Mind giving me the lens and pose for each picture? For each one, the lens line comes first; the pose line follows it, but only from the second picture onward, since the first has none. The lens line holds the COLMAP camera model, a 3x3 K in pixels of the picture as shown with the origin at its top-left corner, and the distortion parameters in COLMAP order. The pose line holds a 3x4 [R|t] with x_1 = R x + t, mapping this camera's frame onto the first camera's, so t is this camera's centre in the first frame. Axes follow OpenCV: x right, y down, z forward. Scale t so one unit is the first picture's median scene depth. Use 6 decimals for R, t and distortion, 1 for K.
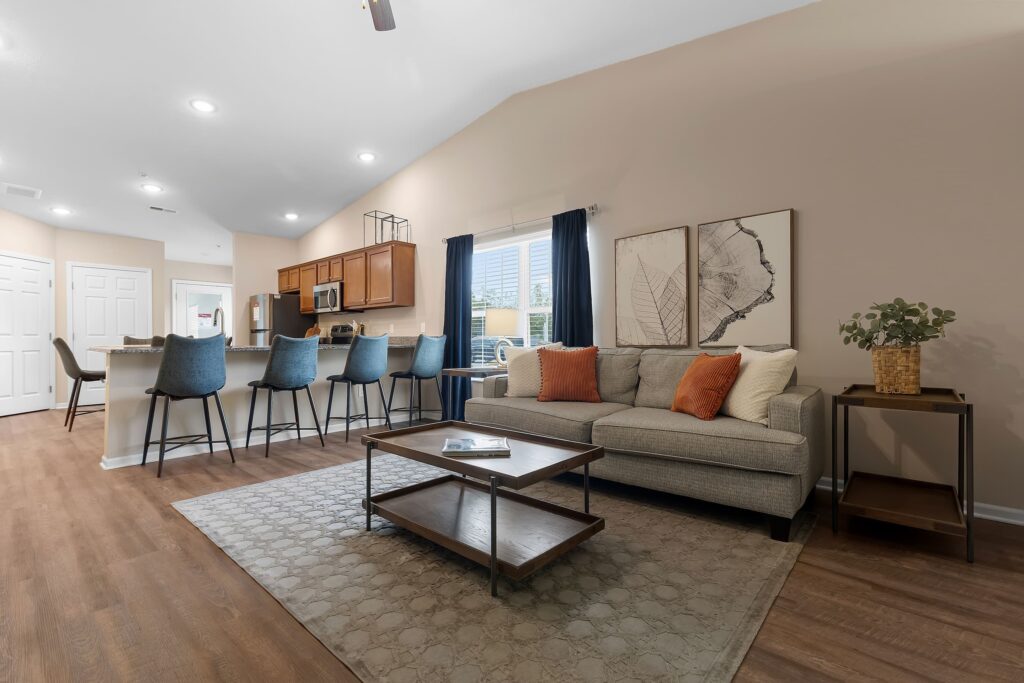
lens RADIAL K [[468.7, 0, 511.6], [0, 468.7, 344.4], [0, 0, 1]] dist [0.011020, -0.001625]
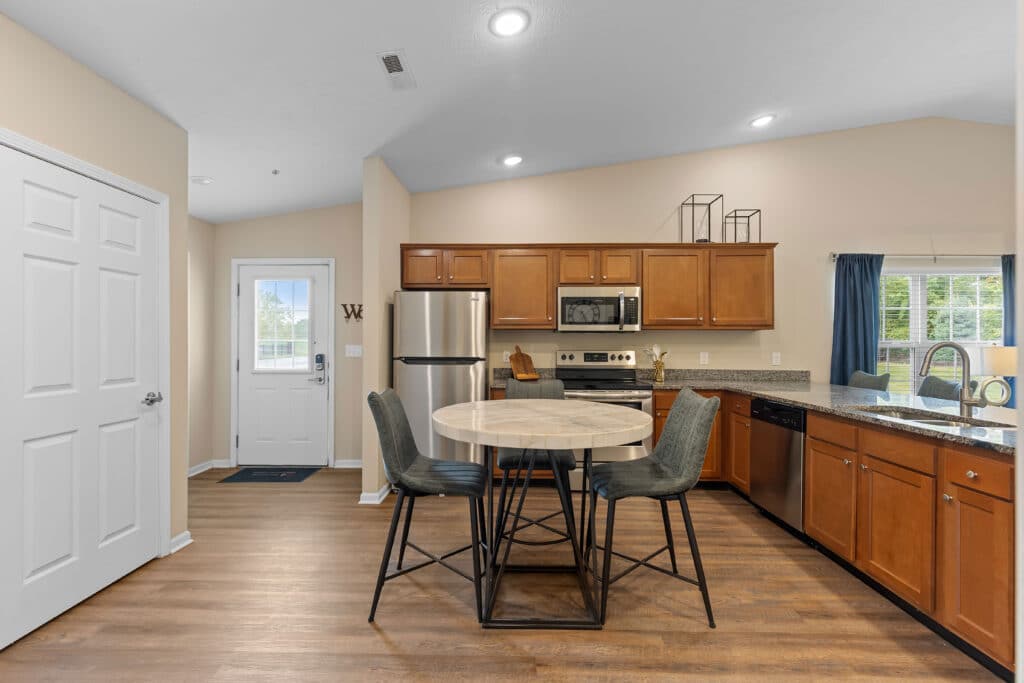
lens RADIAL K [[468.7, 0, 514.7], [0, 468.7, 340.0], [0, 0, 1]] dist [0.011020, -0.001625]
pose [[0.761866, 0.003012, 0.647728, -1.647189], [-0.004949, 0.999987, 0.001172, -0.103665], [-0.647716, -0.004098, 0.761871, 1.084261]]
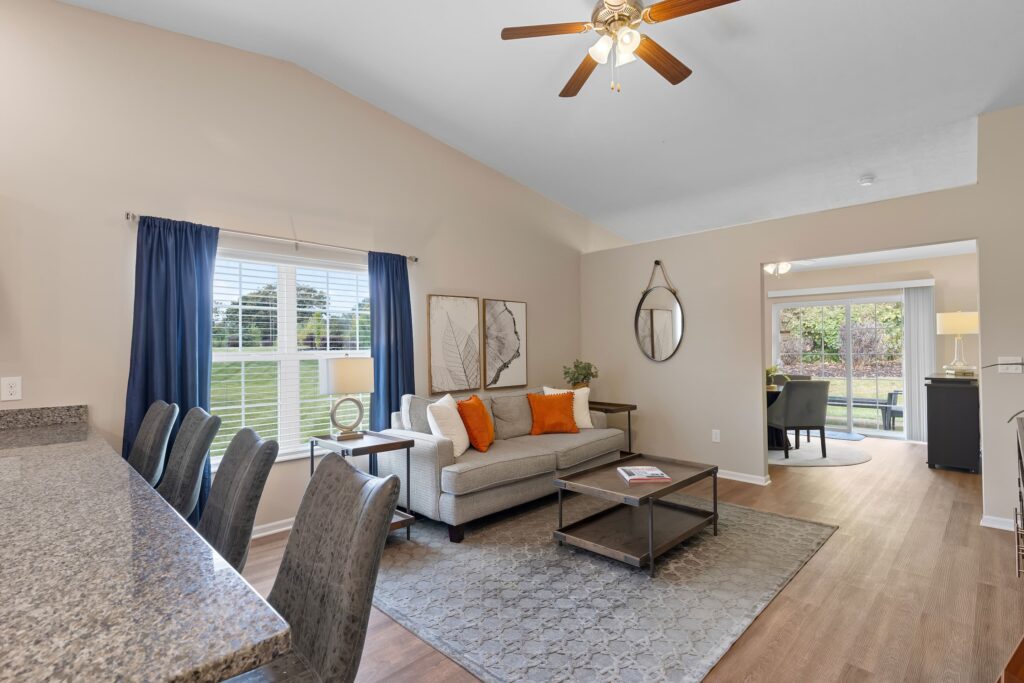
lens RADIAL K [[488.1, 0, 507.0], [0, 488.1, 347.1], [0, 0, 1]] dist [0.004401, 0.000705]
pose [[0.058497, -0.000425, 0.998287, -0.973628], [0.005292, 0.999986, 0.000116, -0.111517], [-0.998274, 0.005276, 0.058498, 0.827214]]
